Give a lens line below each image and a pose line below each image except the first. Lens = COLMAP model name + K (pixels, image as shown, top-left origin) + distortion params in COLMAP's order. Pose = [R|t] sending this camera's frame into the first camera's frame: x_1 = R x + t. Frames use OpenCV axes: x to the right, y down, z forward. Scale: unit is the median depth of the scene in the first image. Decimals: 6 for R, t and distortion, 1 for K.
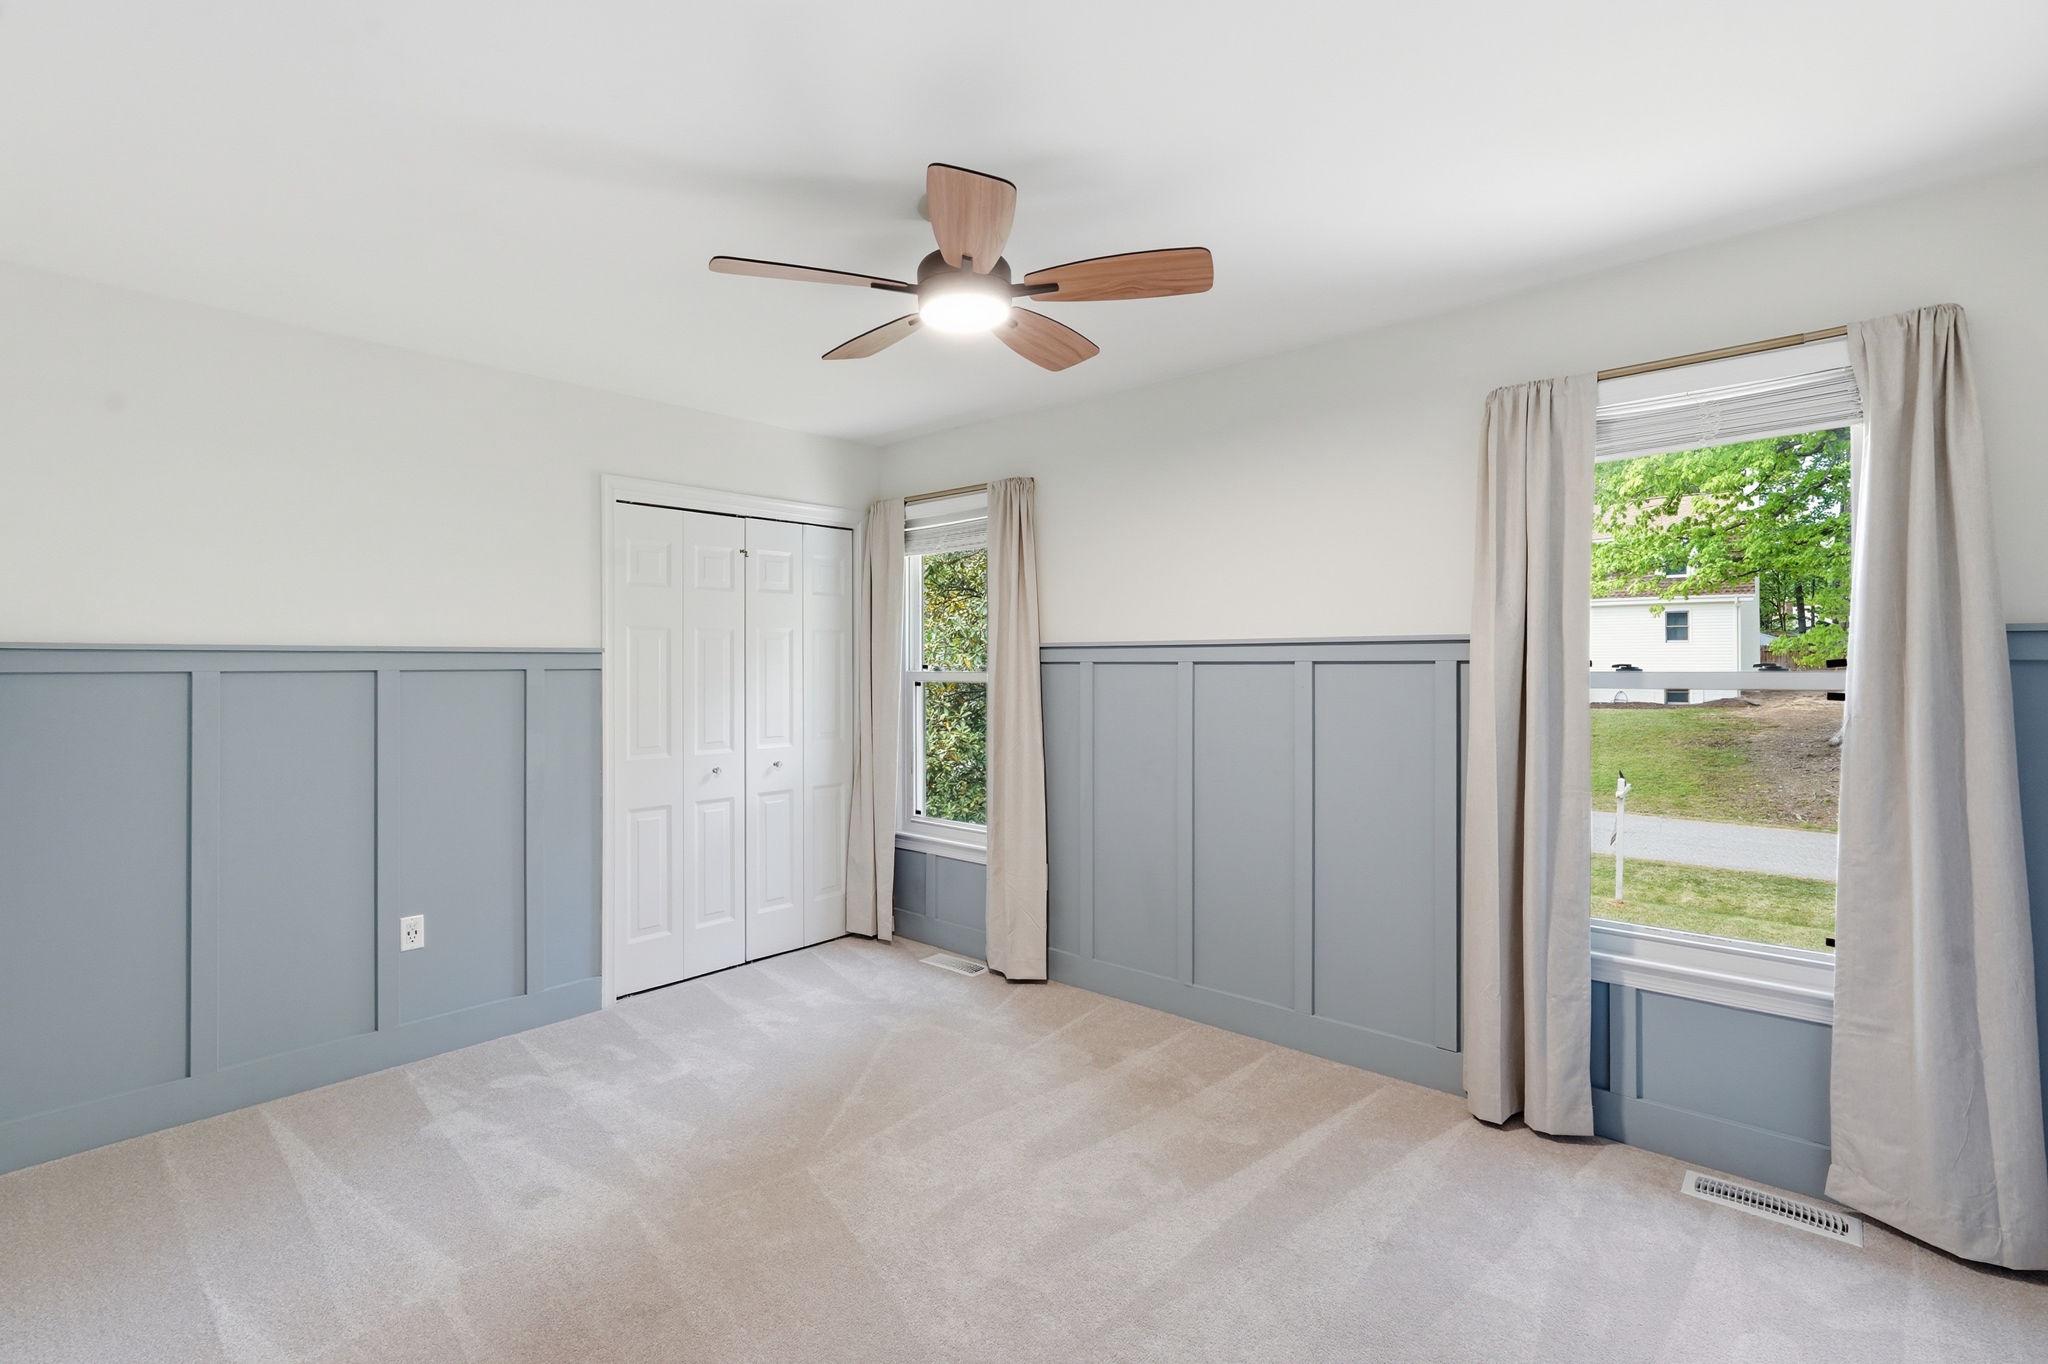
lens RADIAL K [[906.6, 0, 1032.3], [0, 906.6, 667.9], [0, 0, 1]] dist [-0.019261, 0.004048]
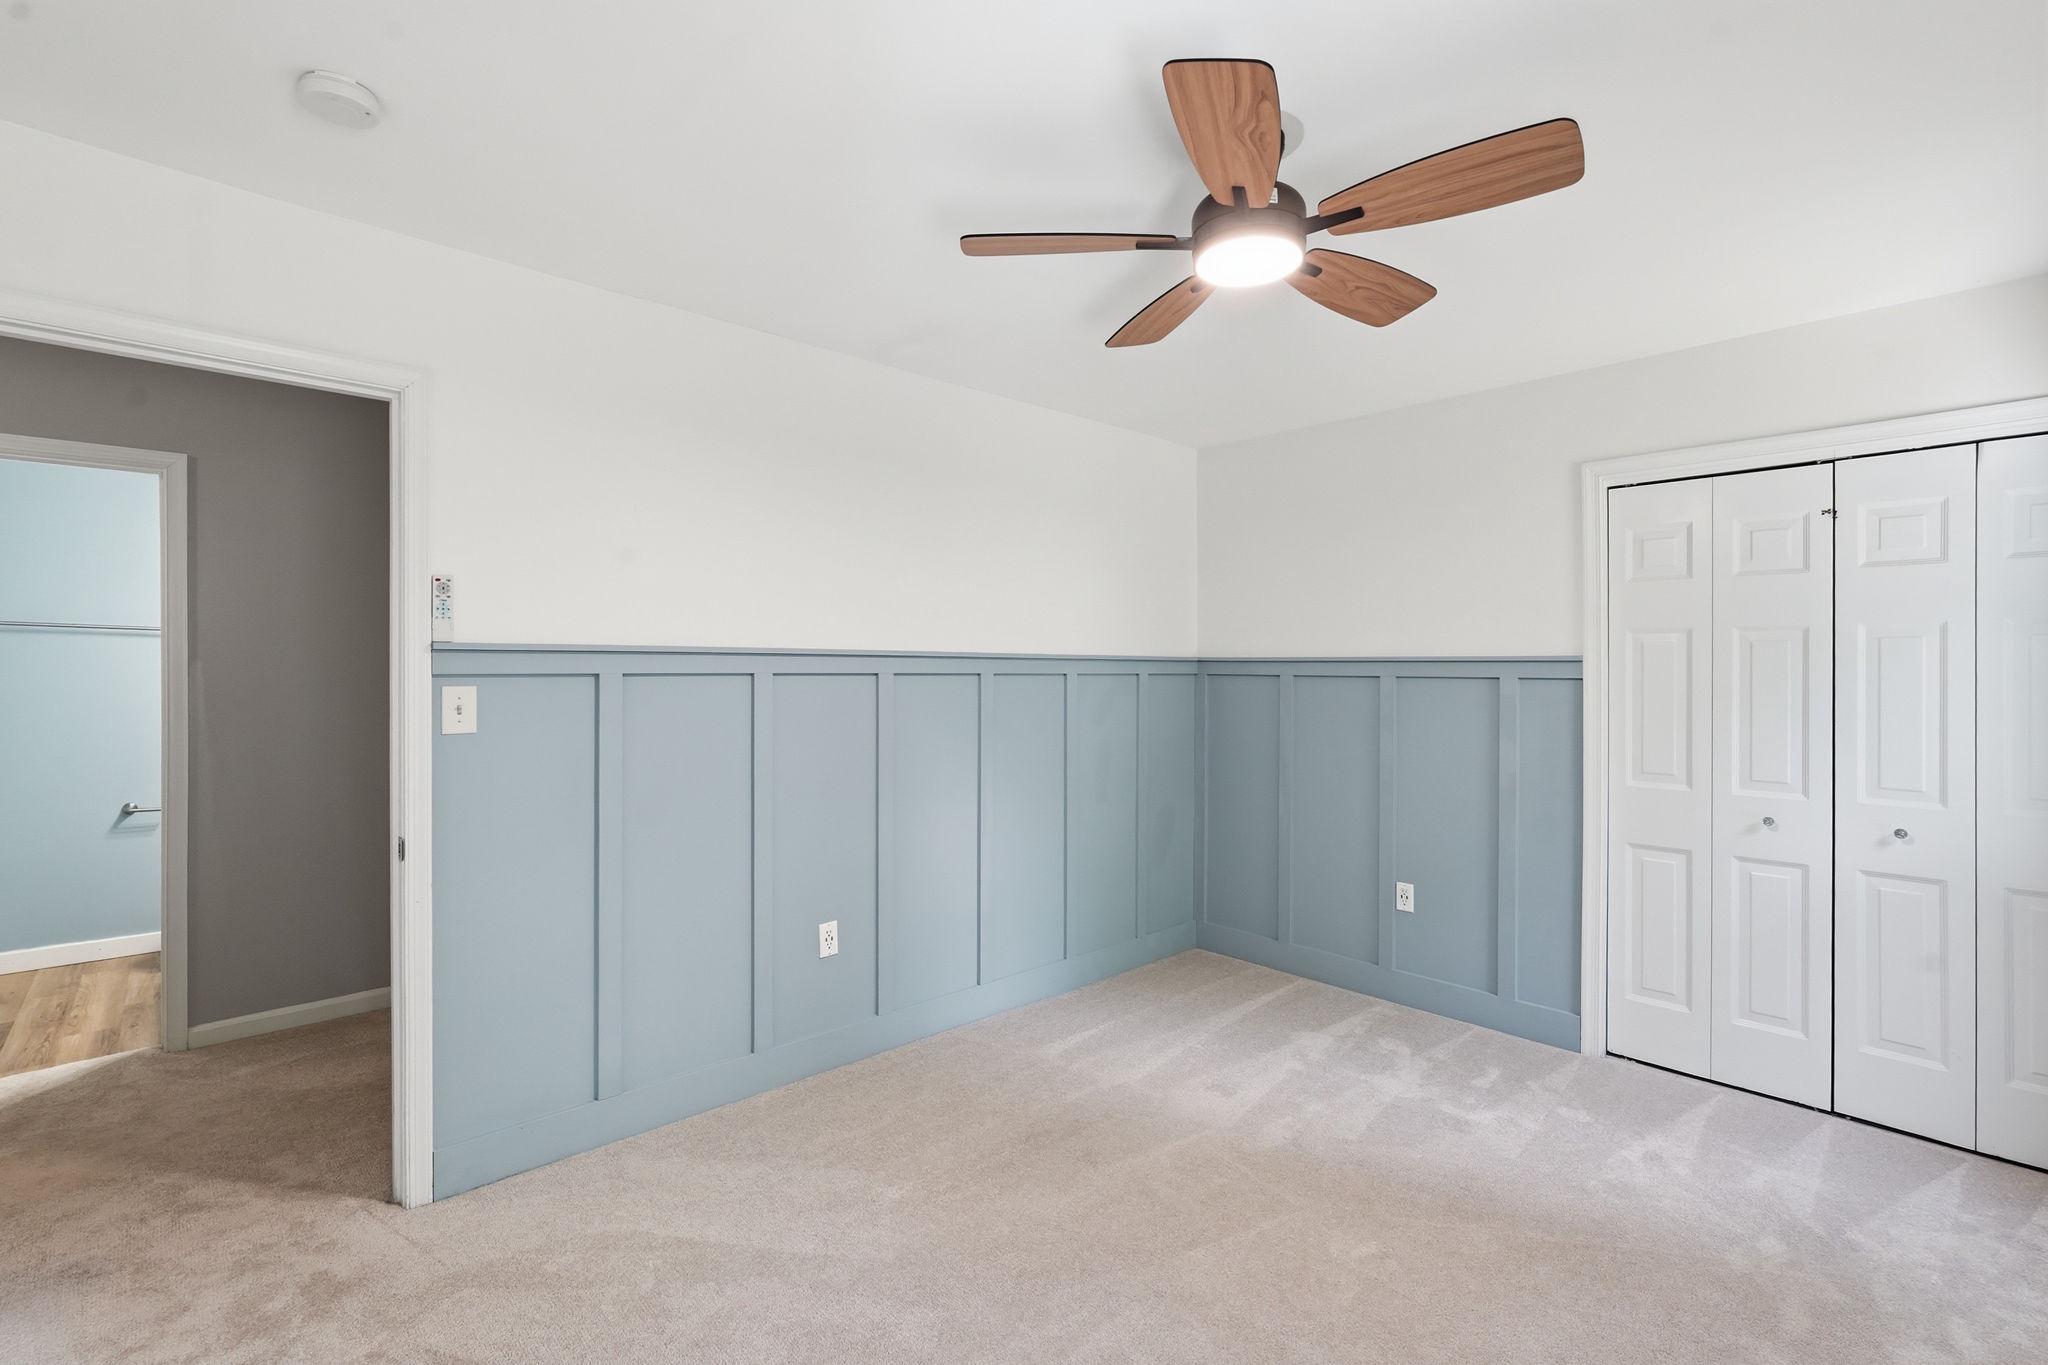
lens RADIAL K [[906.6, 0, 1032.8], [0, 906.6, 672.7], [0, 0, 1]] dist [-0.019261, 0.004048]
pose [[-0.083173, 0.012269, -0.996460, 0.470188], [-0.006476, 0.999896, 0.012852, -0.013054], [0.996514, 0.007522, -0.083085, 0.524543]]
